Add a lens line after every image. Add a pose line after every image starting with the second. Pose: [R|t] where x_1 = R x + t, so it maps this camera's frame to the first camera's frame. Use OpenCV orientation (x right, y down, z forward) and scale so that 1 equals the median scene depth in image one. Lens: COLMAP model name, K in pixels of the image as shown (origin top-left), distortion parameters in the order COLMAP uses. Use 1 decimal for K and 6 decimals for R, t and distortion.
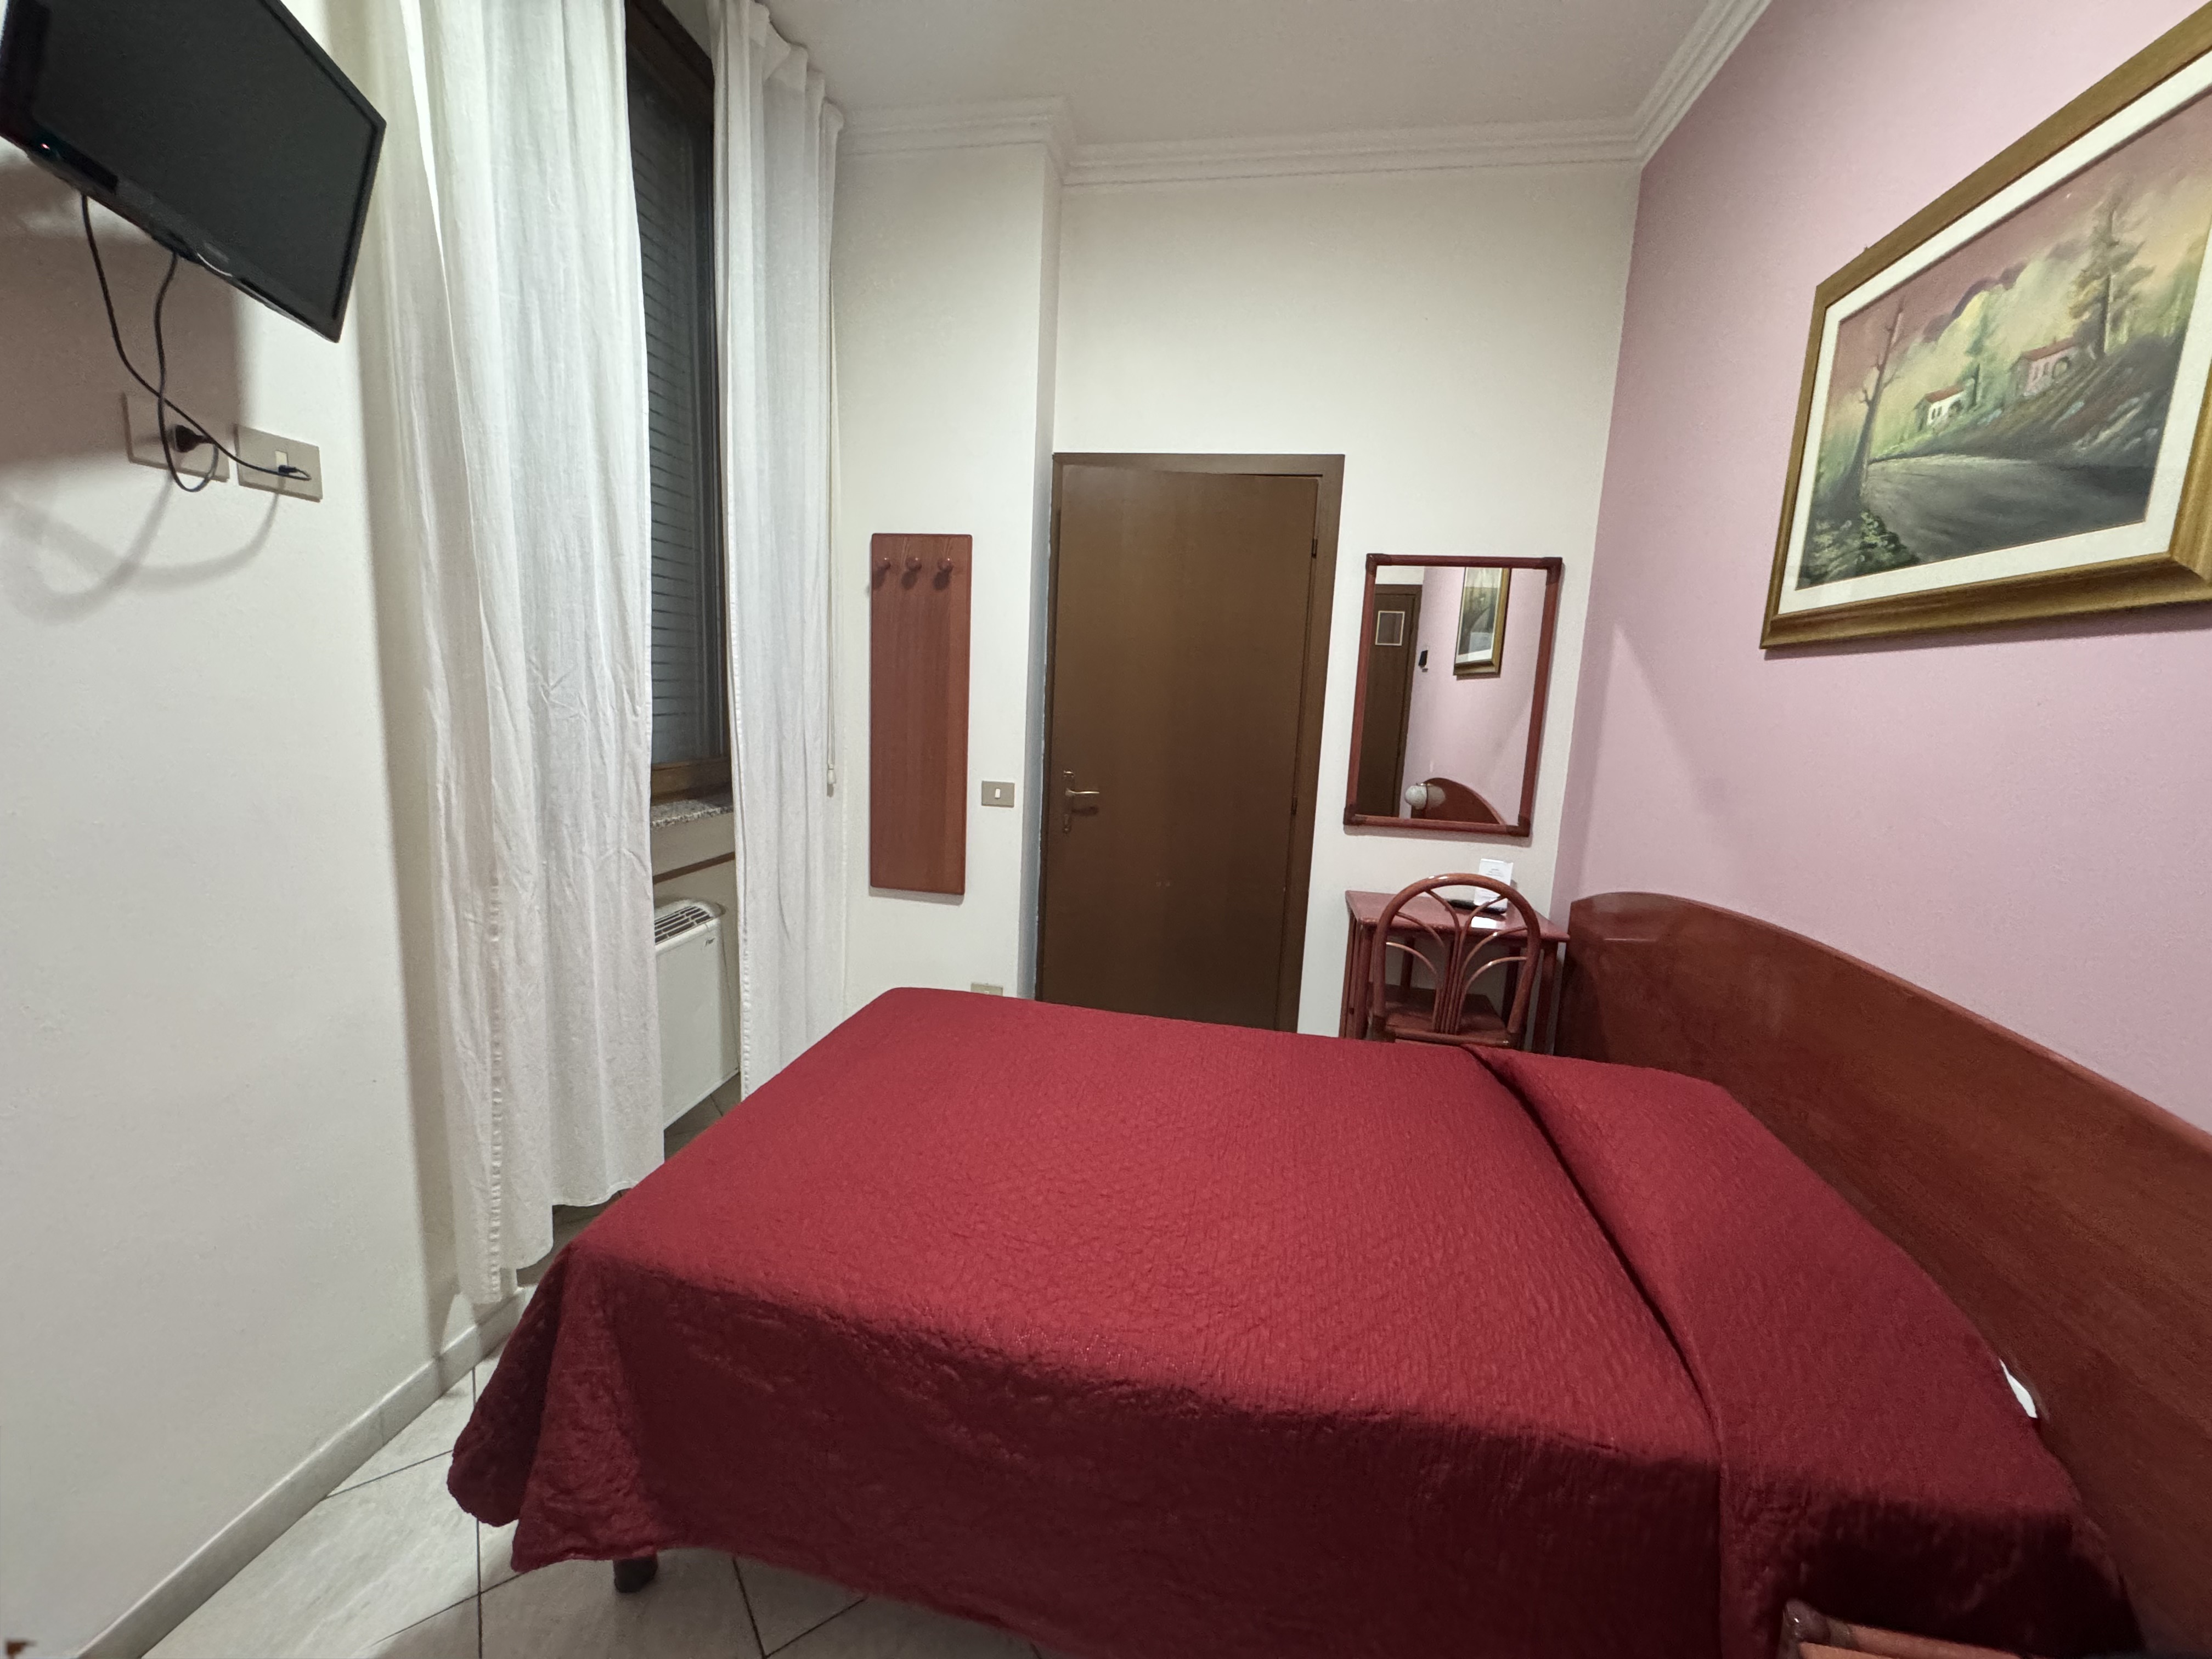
lens RADIAL K [[882.9, 0, 1098.6], [0, 882.9, 820.7], [0, 0, 1]] dist [-0.001188, 0.001374]
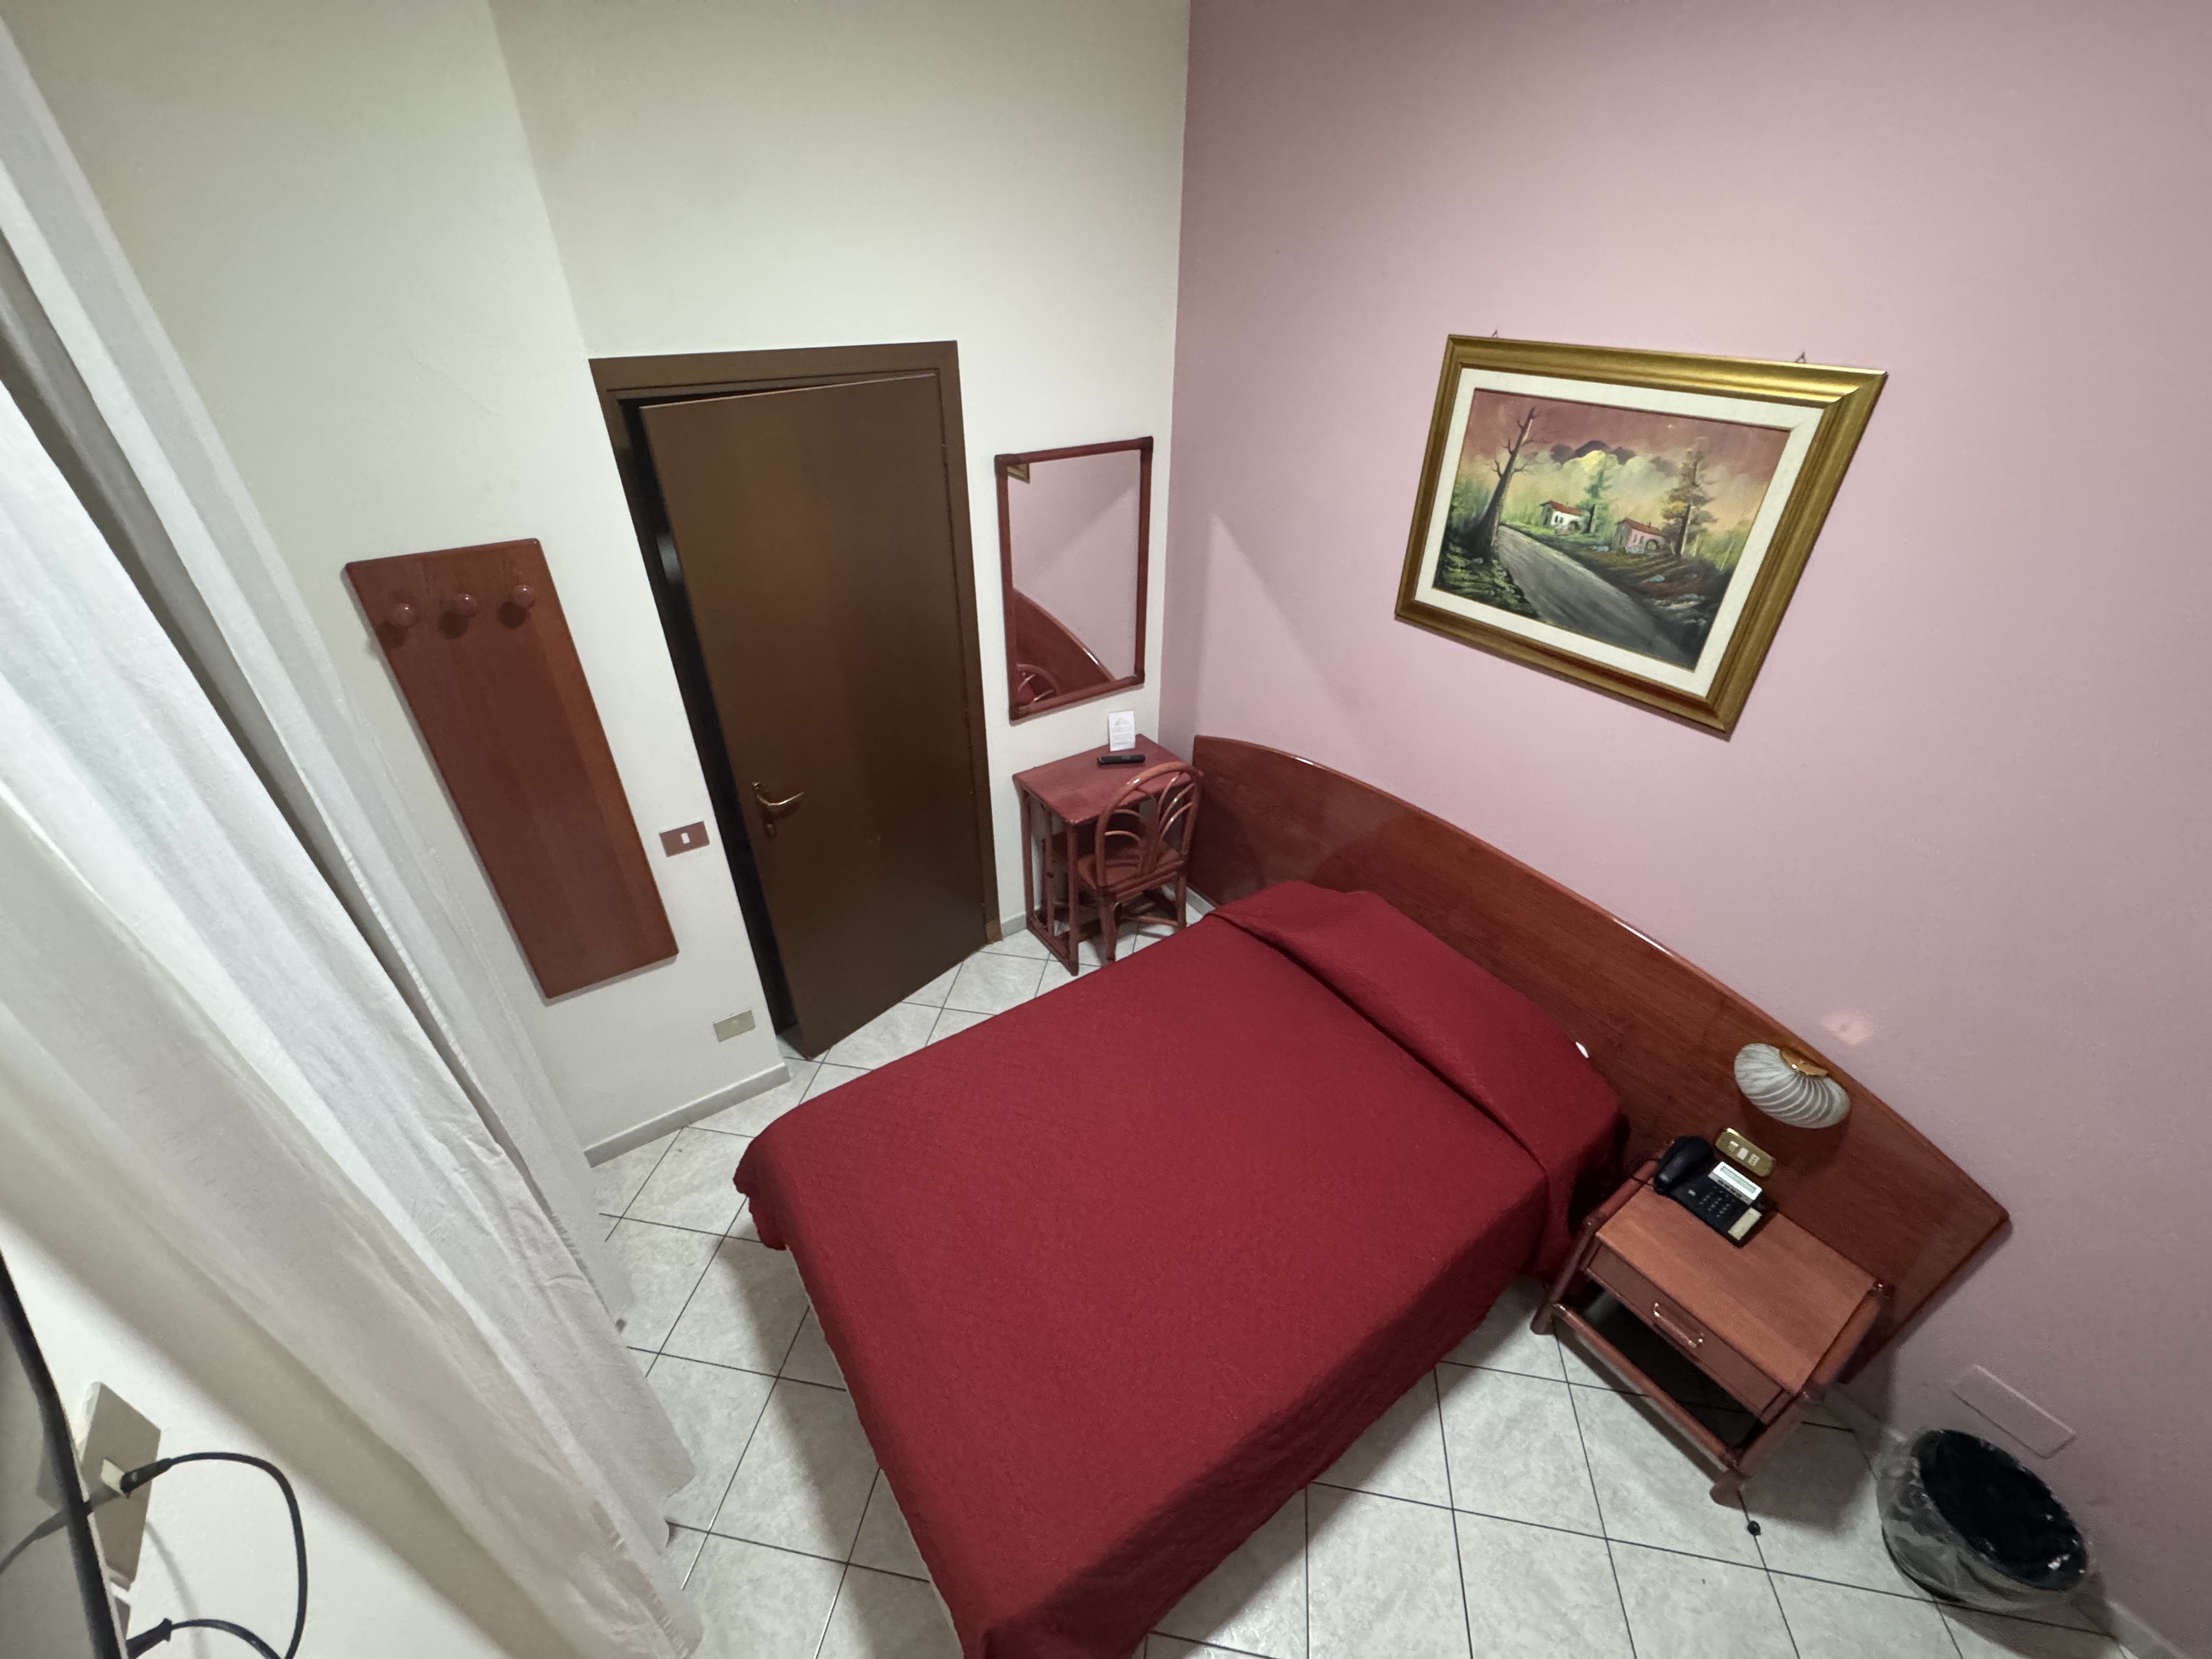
lens RADIAL K [[882.9, 0, 1104.3], [0, 882.9, 827.9], [0, 0, 1]] dist [-0.001188, 0.001374]
pose [[0.712800, -0.420215, 0.561547, -0.617570], [0.133307, 0.867223, 0.479744, -0.804575], [-0.688582, -0.267103, 0.674174, 0.384806]]
